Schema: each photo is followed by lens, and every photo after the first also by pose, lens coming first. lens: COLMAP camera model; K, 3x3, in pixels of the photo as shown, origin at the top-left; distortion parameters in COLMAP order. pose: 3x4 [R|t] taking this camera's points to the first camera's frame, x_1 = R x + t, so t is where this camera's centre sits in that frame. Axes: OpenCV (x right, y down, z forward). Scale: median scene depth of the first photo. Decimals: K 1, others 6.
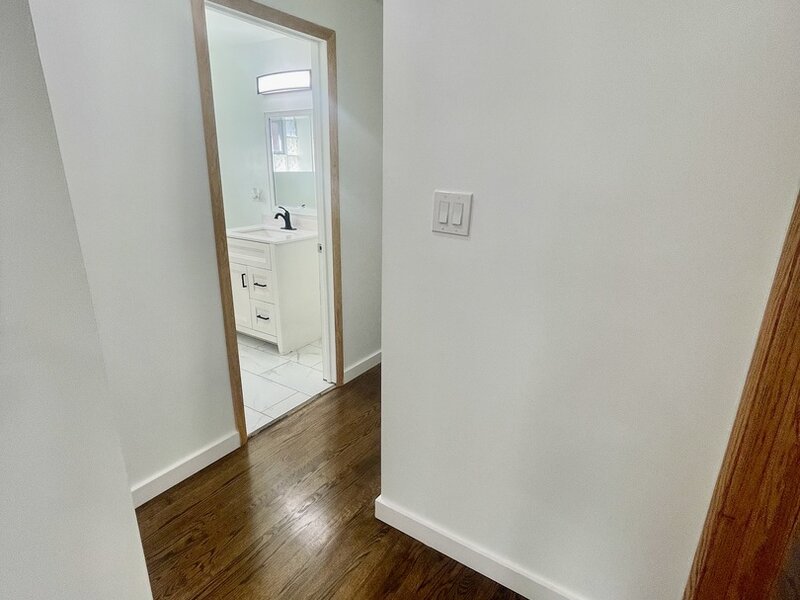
lens RADIAL K [[435.9, 0, 398.3], [0, 435.9, 298.4], [0, 0, 1]] dist [-0.000013, 0.002348]
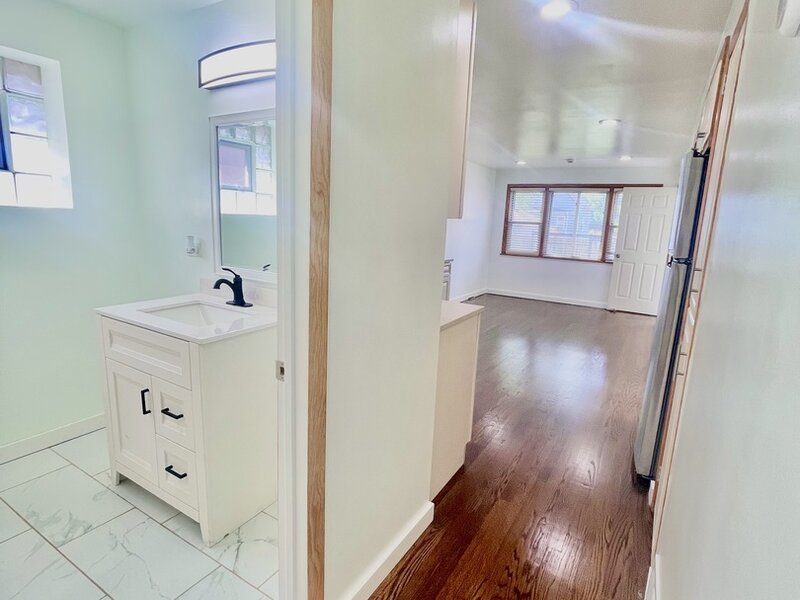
lens RADIAL K [[435.9, 0, 398.3], [0, 435.9, 298.4], [0, 0, 1]] dist [-0.000013, 0.002348]
pose [[0.999046, 0.021662, 0.037927, -0.057685], [-0.017279, 0.993526, -0.112285, -0.106702], [-0.040113, 0.111522, 0.992952, 0.405355]]
